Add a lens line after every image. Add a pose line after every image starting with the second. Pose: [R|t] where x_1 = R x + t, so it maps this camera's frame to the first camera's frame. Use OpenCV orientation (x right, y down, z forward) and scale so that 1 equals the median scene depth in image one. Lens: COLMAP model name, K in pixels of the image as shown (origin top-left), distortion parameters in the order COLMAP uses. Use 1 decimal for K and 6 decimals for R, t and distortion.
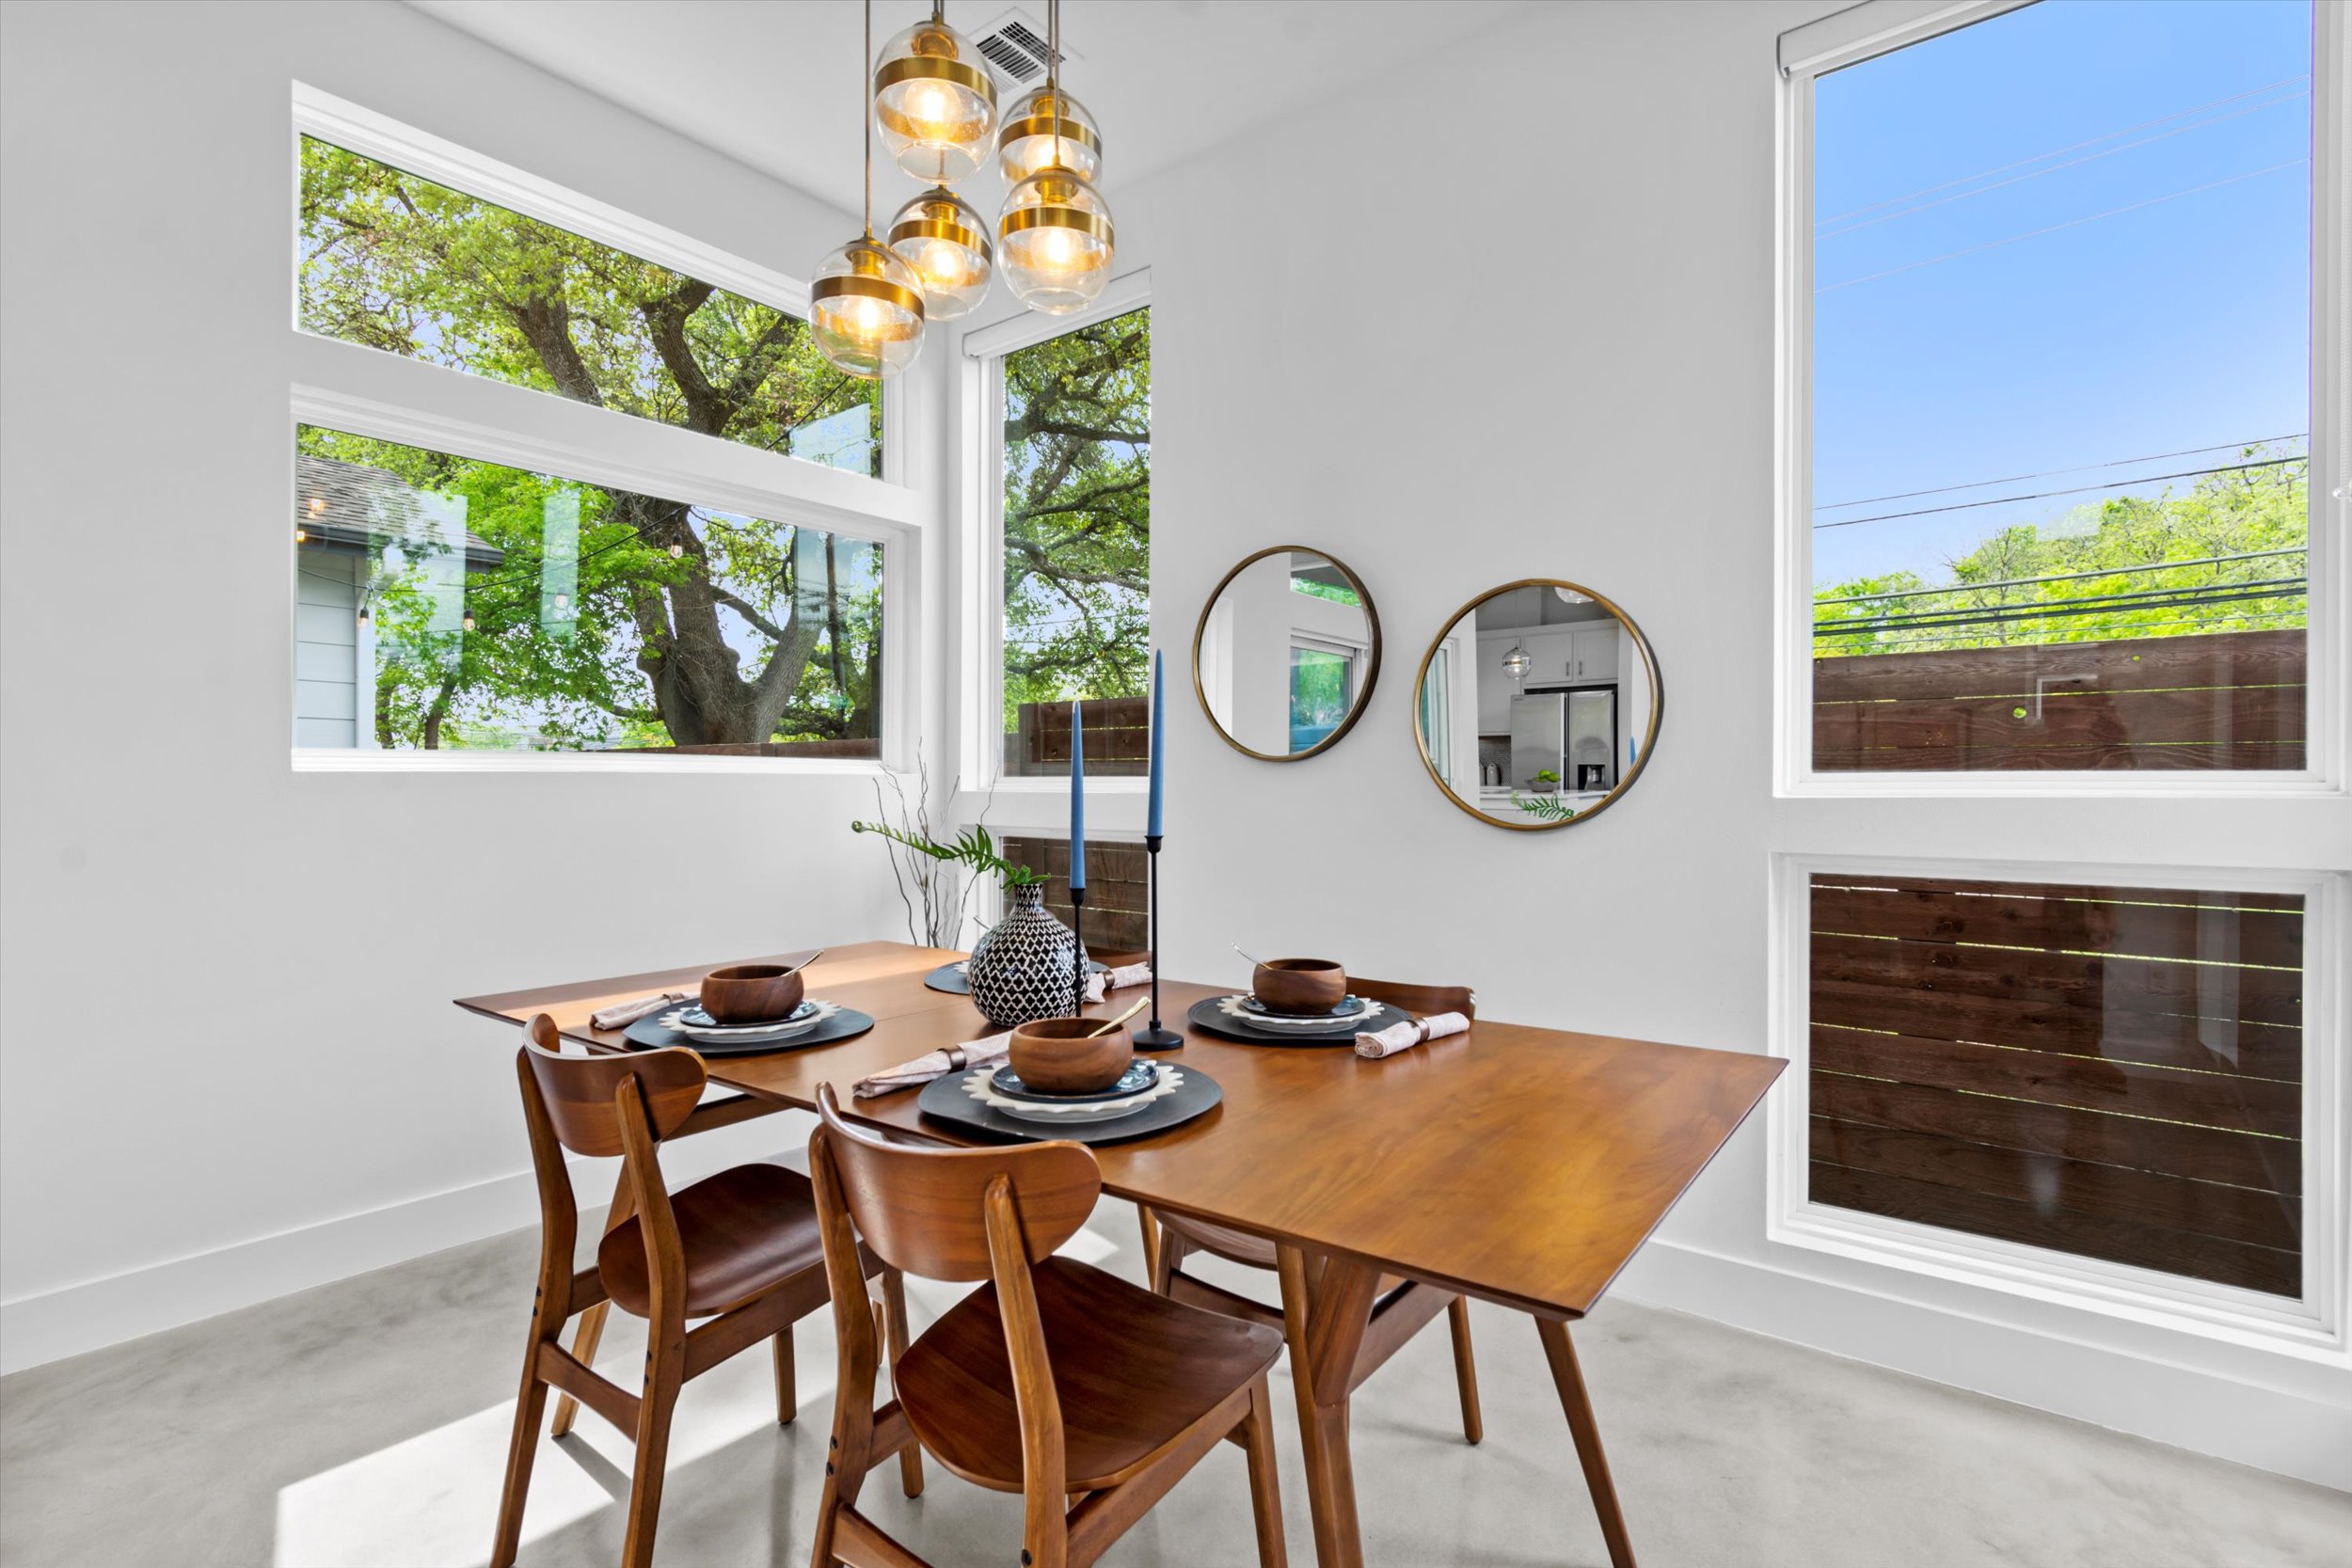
lens RADIAL K [[1074.5, 0, 1177.0], [0, 1074.5, 790.5], [0, 0, 1]] dist [-0.006084, -0.000650]
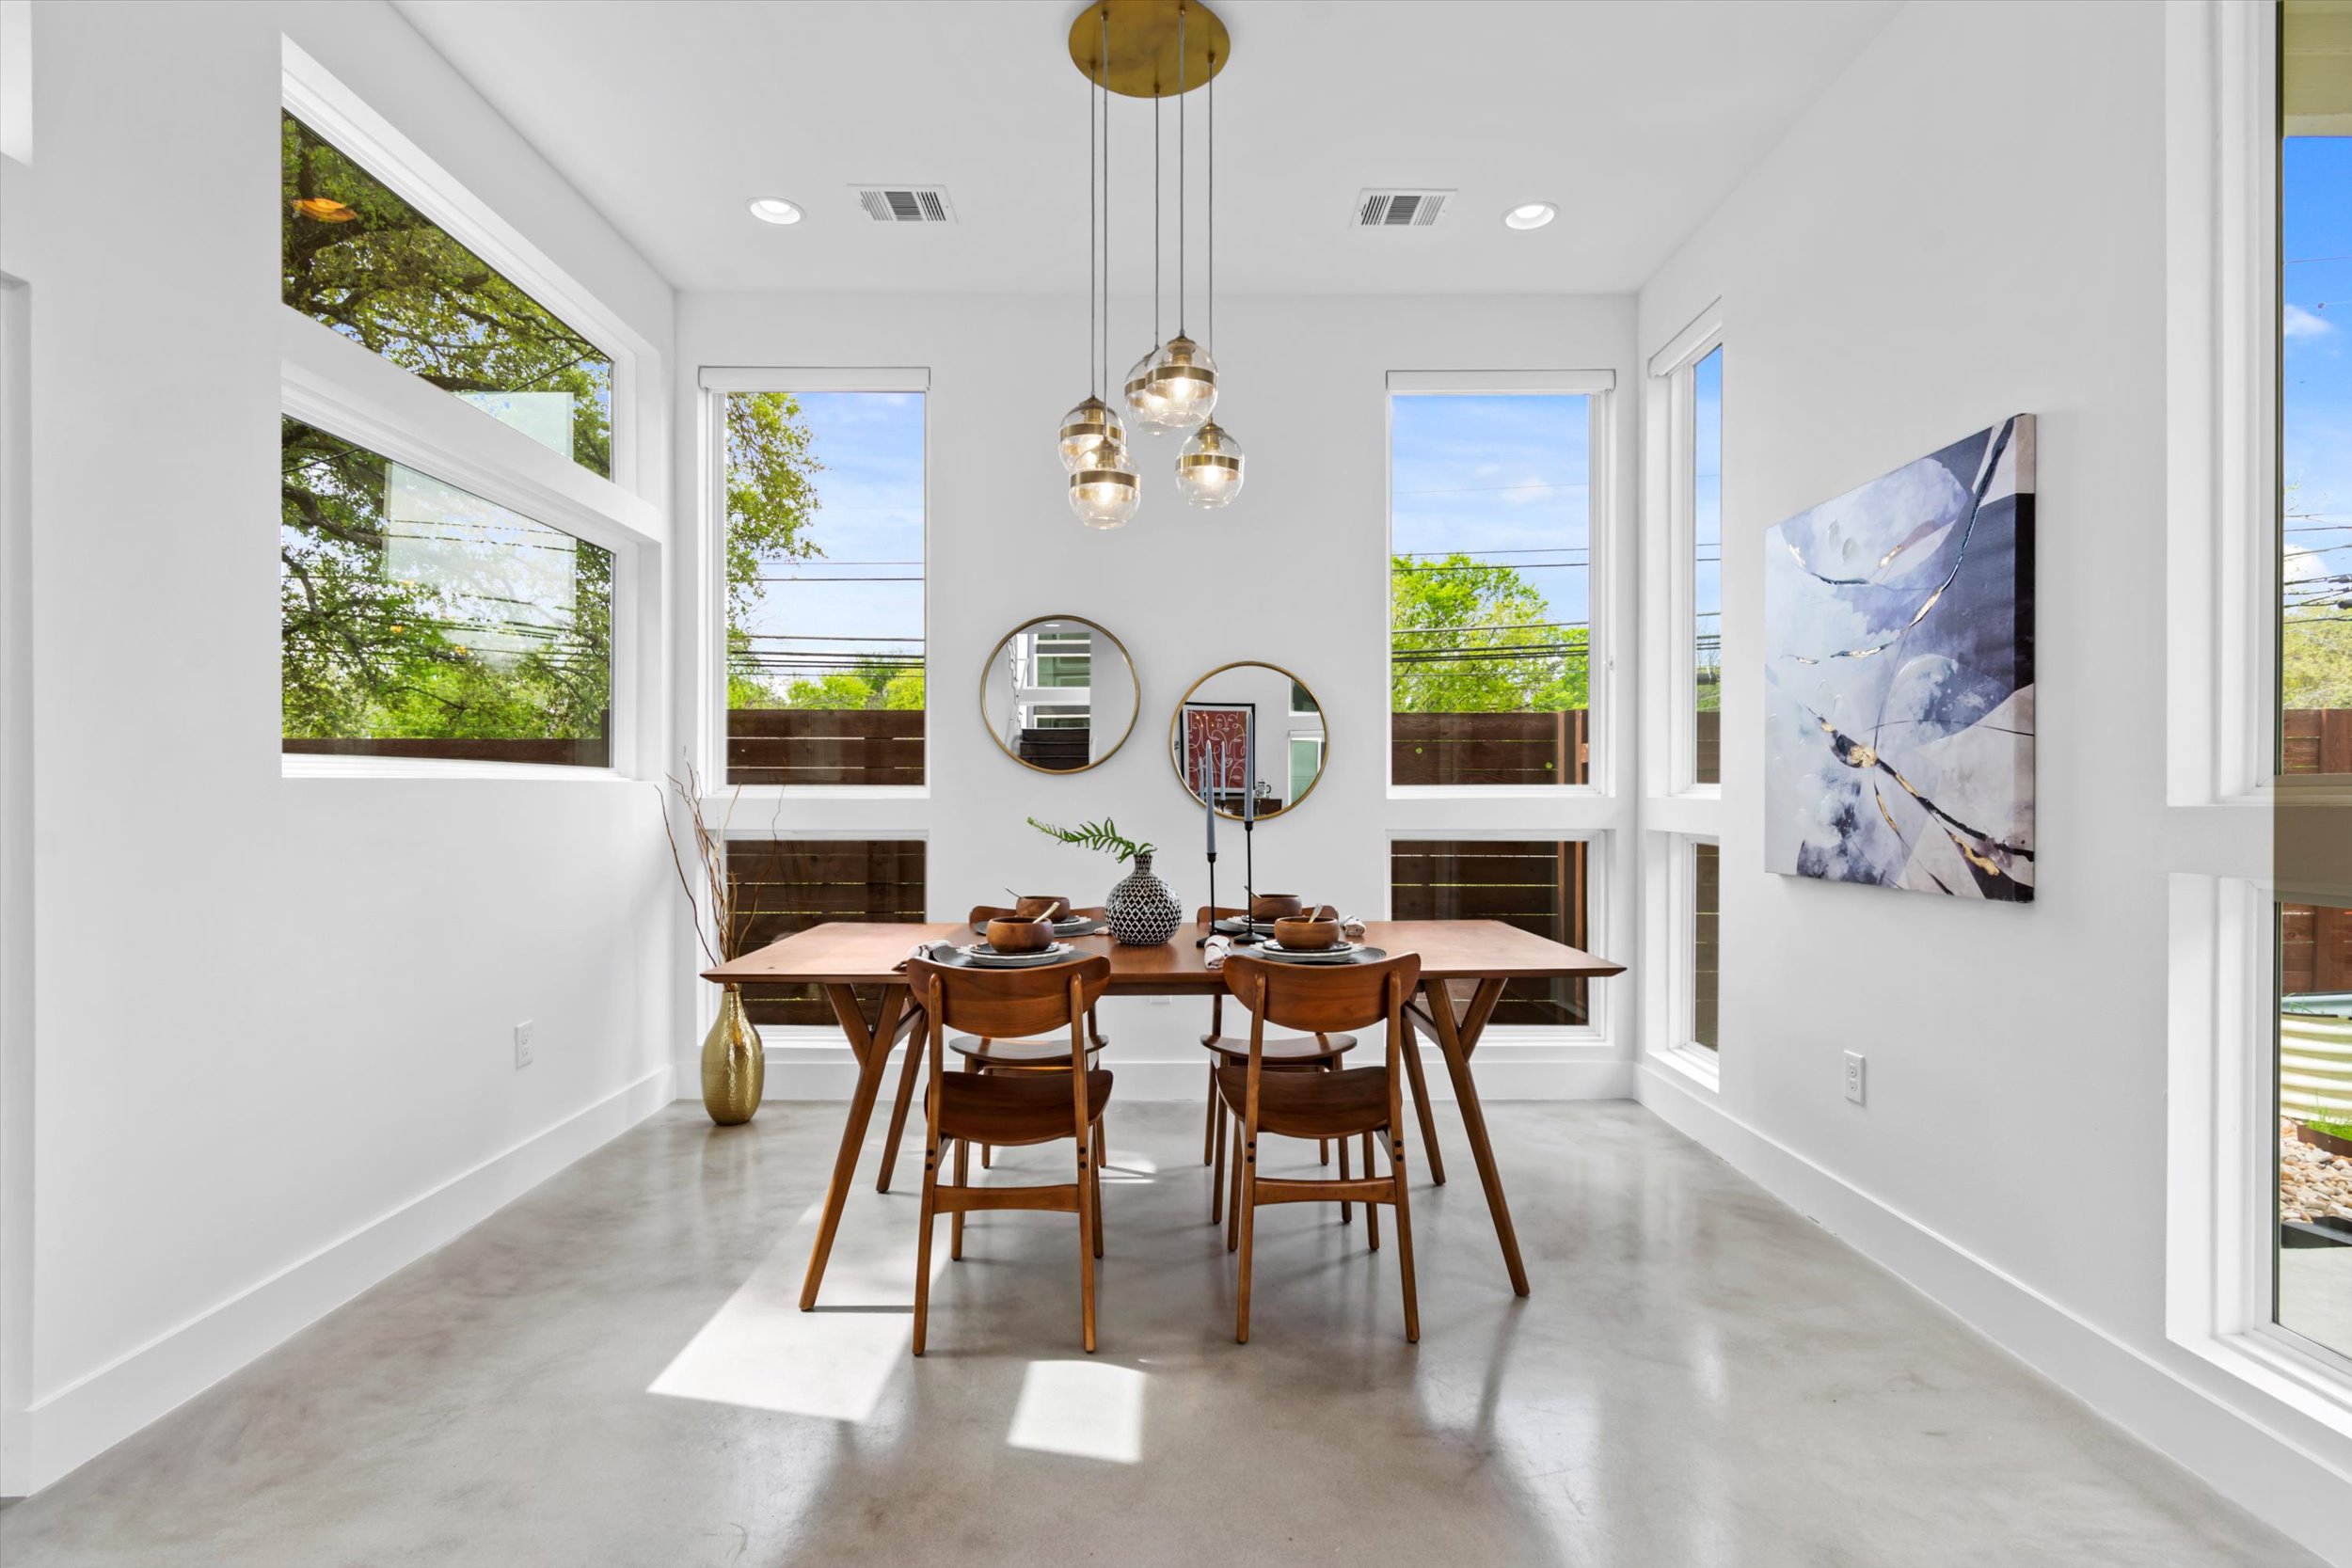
lens RADIAL K [[1074.5, 0, 1180.2], [0, 1074.5, 787.7], [0, 0, 1]] dist [-0.006084, -0.000650]
pose [[0.796709, 0.002028, 0.604360, -0.776901], [0.002585, 0.999974, -0.006763, -0.000930], [-0.604358, 0.006951, 0.796683, -0.216237]]
